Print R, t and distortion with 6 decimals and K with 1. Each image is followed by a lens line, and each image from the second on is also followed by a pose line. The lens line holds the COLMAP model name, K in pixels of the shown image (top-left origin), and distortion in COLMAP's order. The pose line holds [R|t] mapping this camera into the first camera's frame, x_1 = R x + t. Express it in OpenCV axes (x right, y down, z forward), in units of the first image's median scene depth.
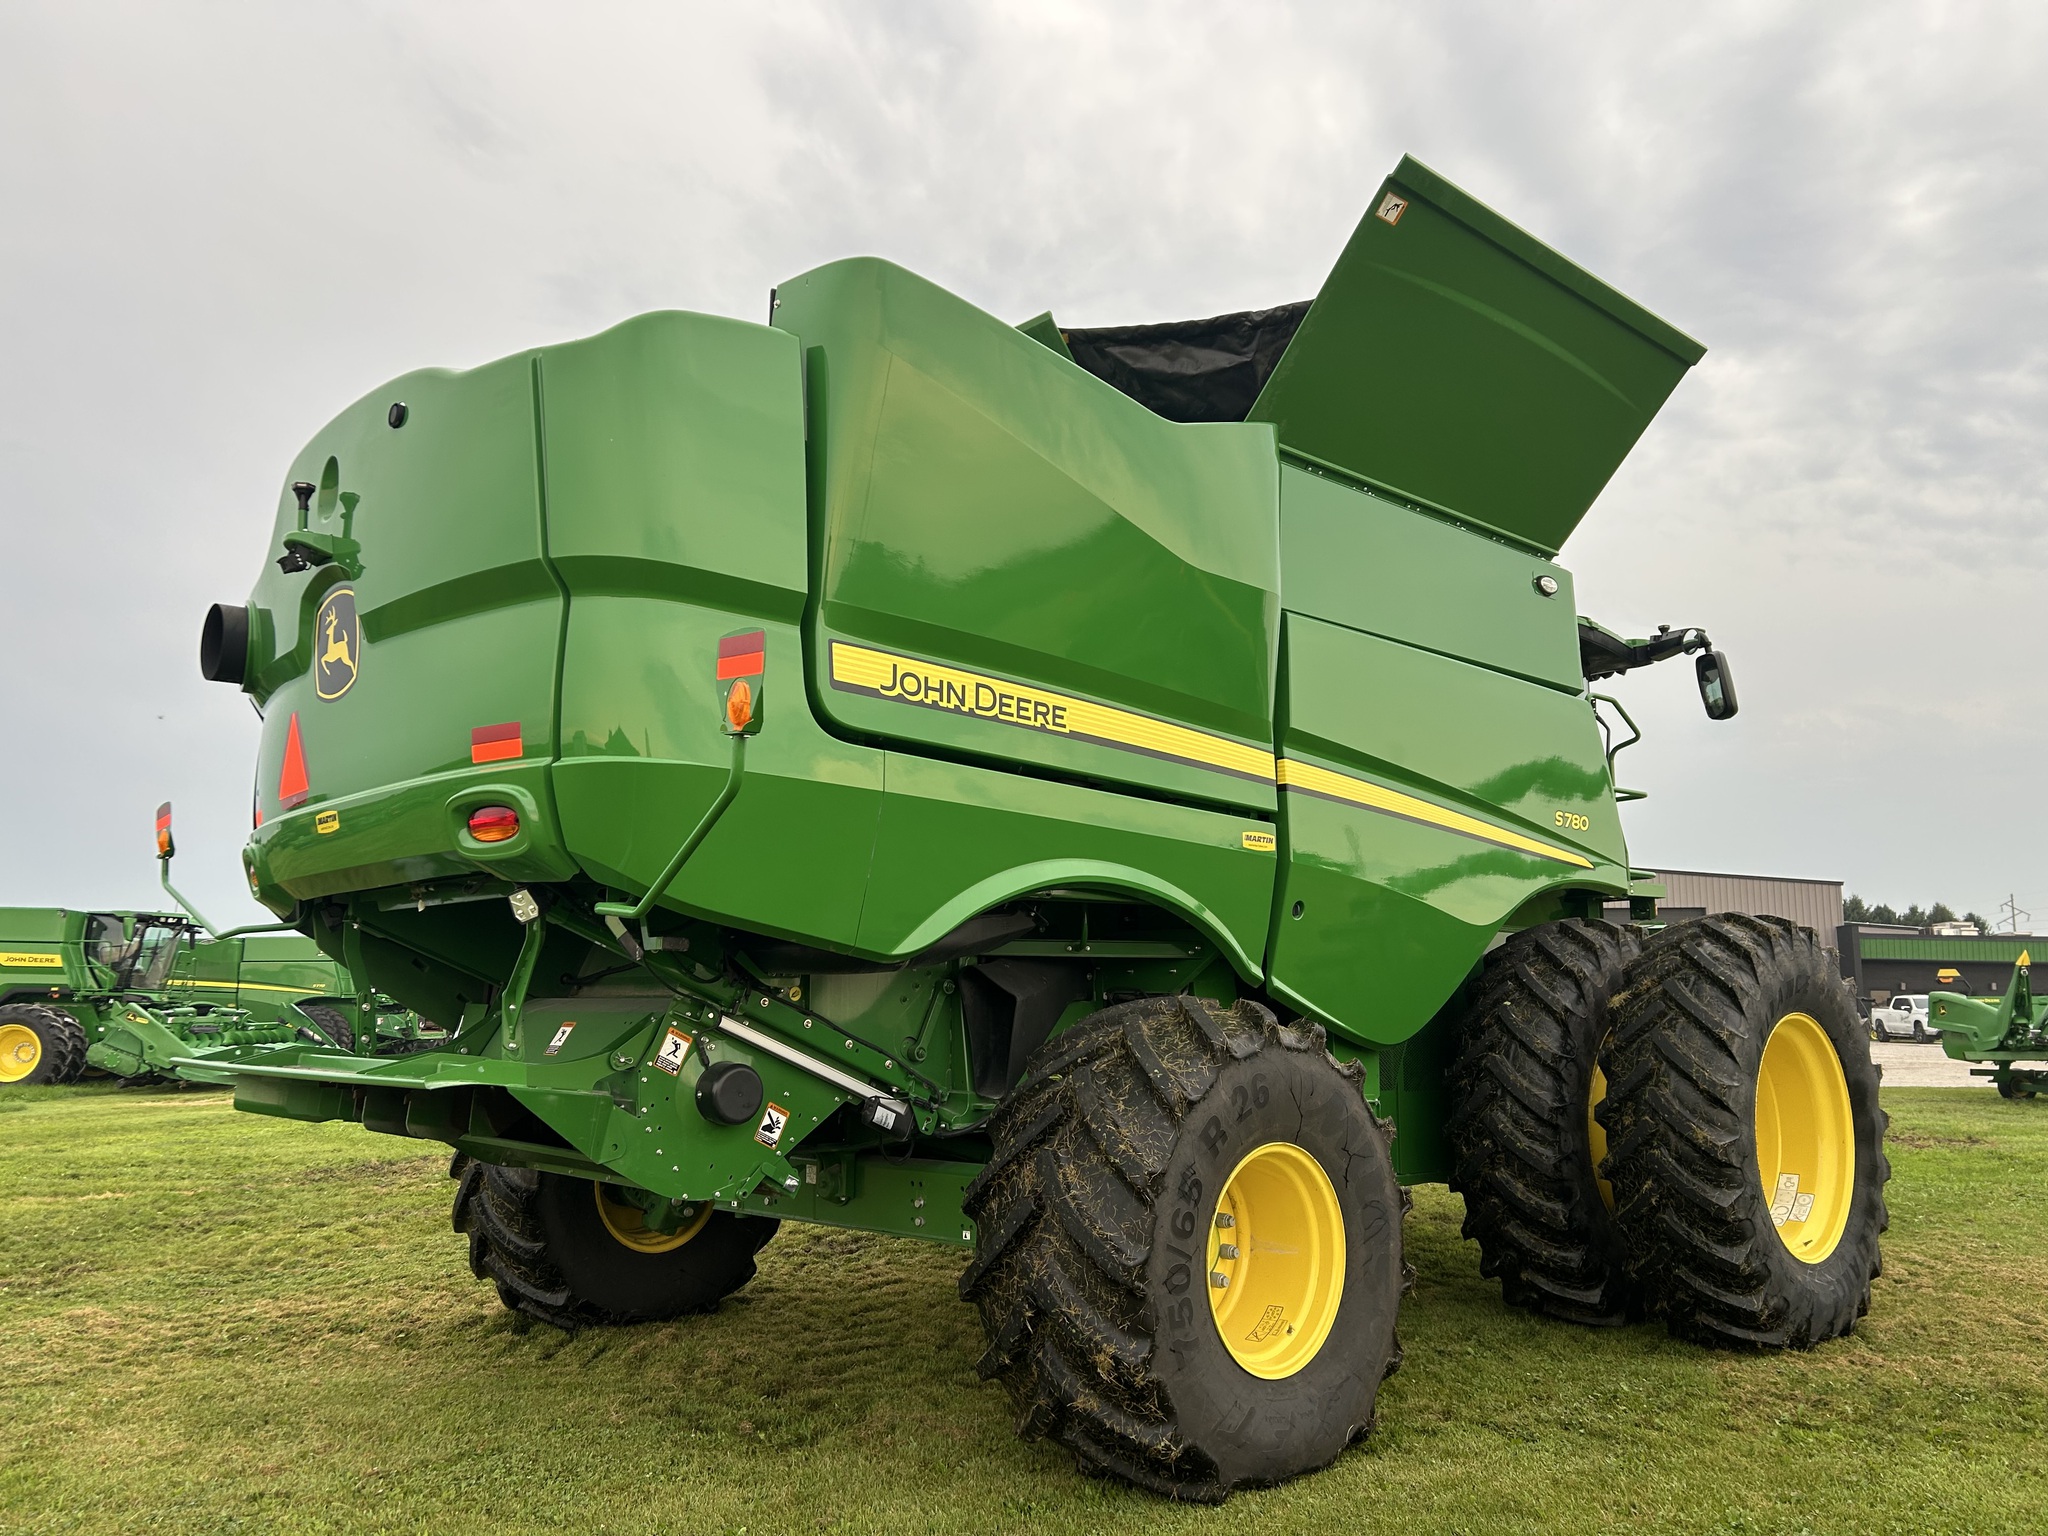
lens RADIAL K [[1539.9, 0, 1006.3], [0, 1539.9, 769.7], [0, 0, 1]] dist [0.049838, -0.046253]
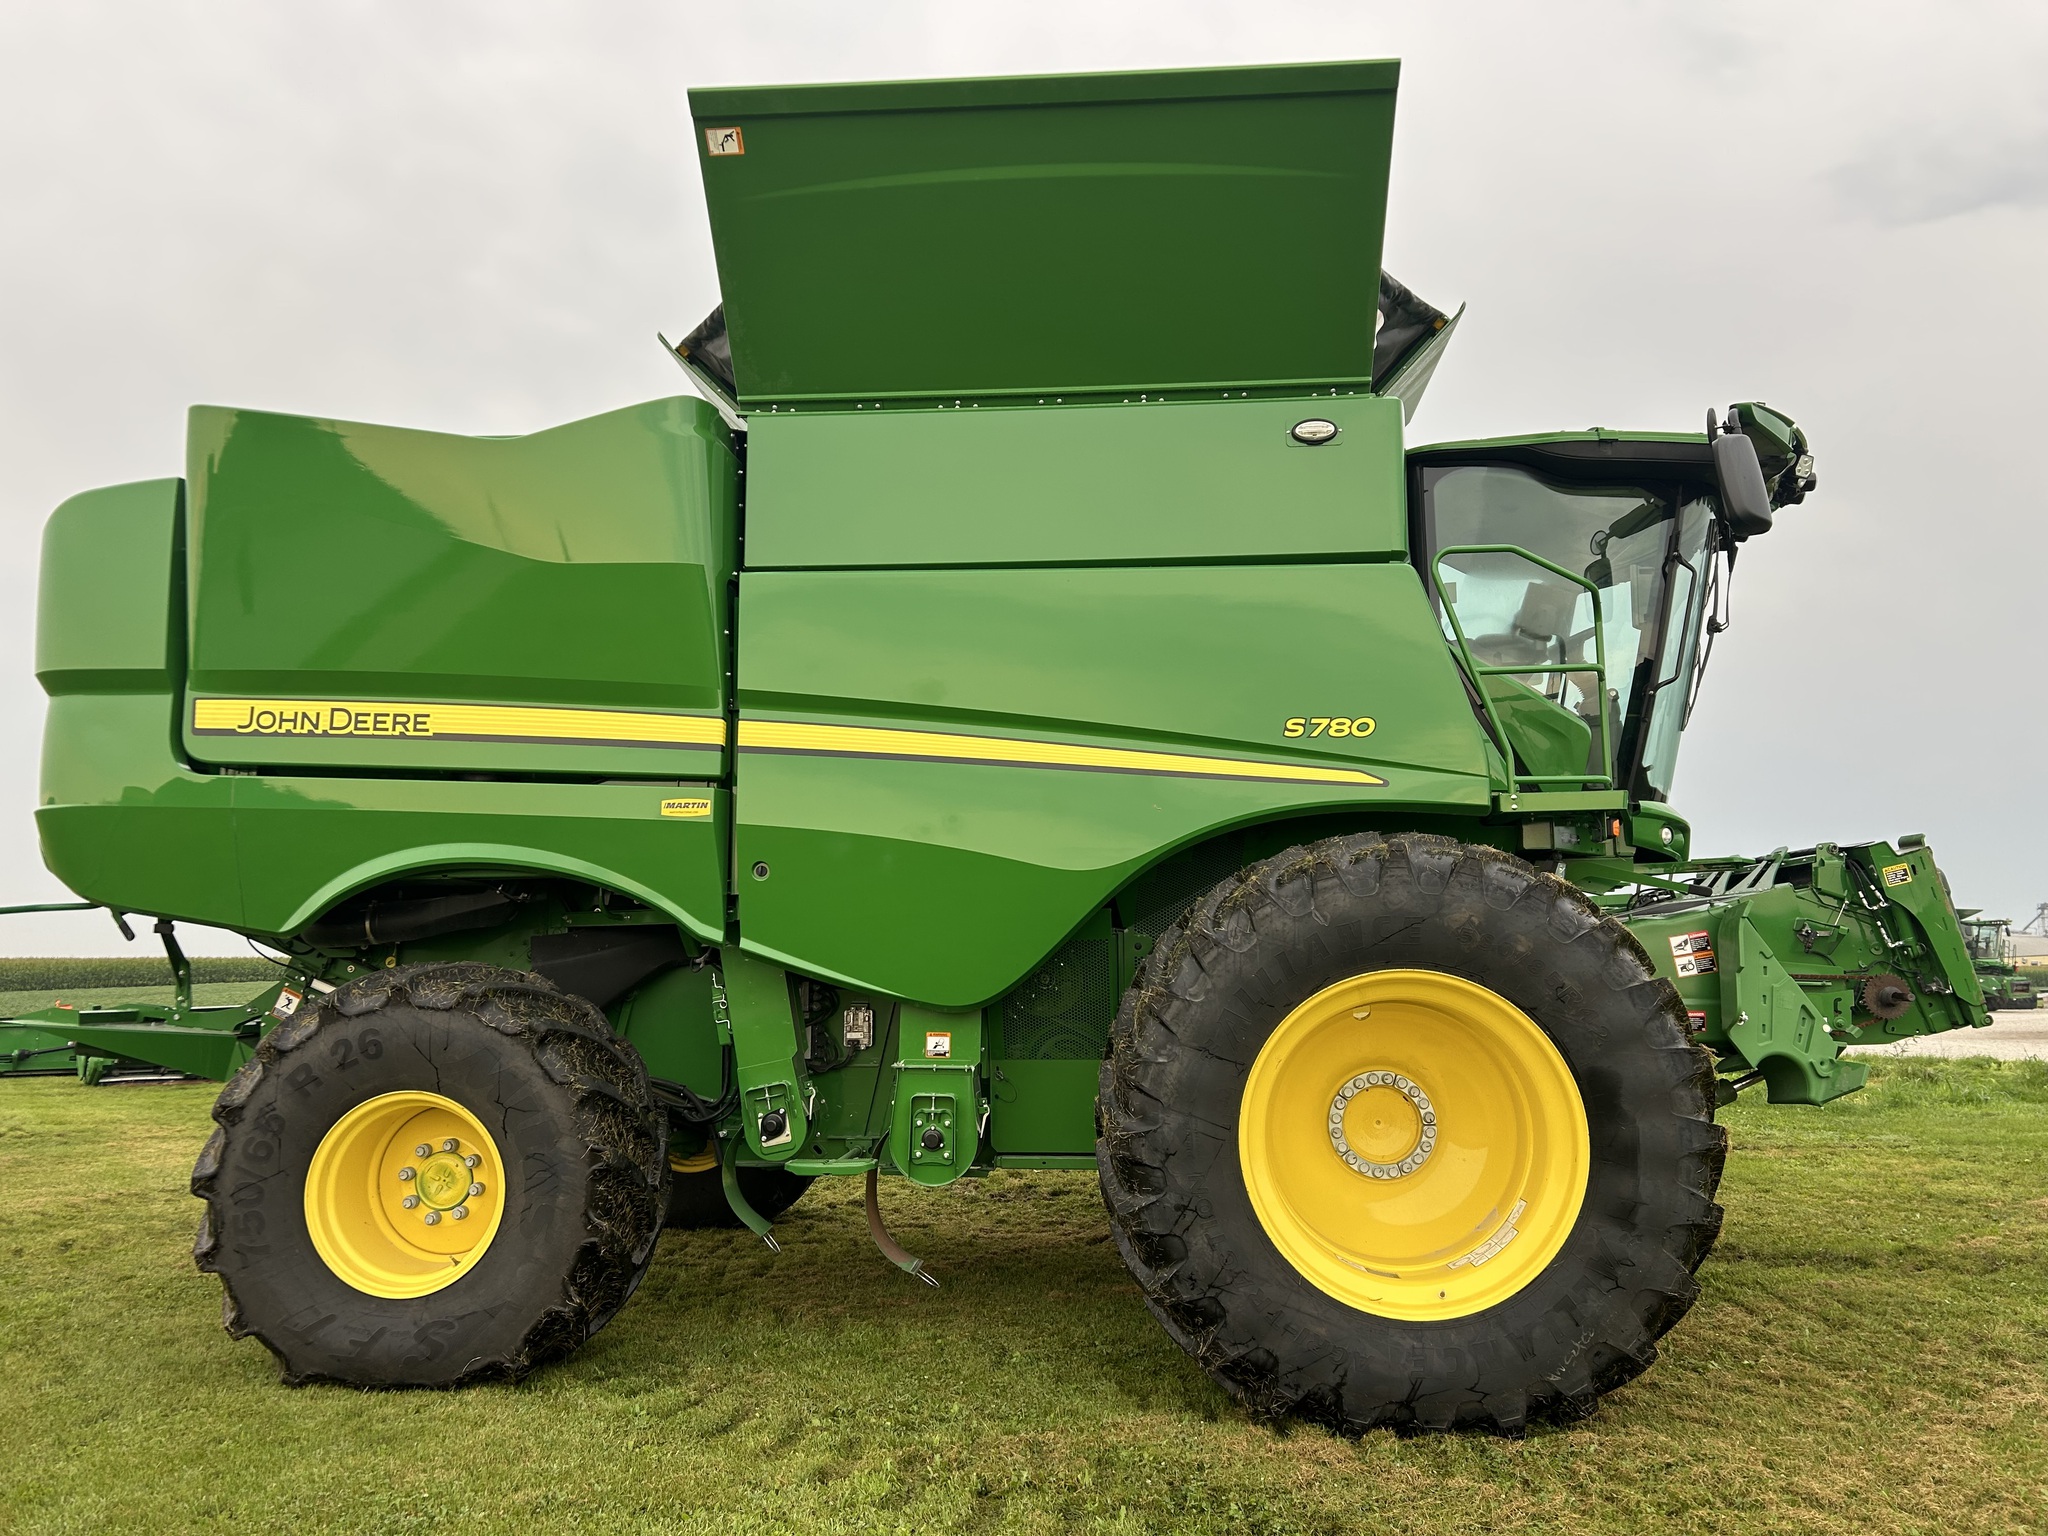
lens RADIAL K [[1539.9, 0, 1020.0], [0, 1539.9, 773.1], [0, 0, 1]] dist [0.049838, -0.046253]
pose [[0.693313, -0.095448, -0.714288, 1.239004], [0.113249, 0.993305, -0.022809, 0.085091], [0.711683, -0.065079, 0.699480, 0.521018]]
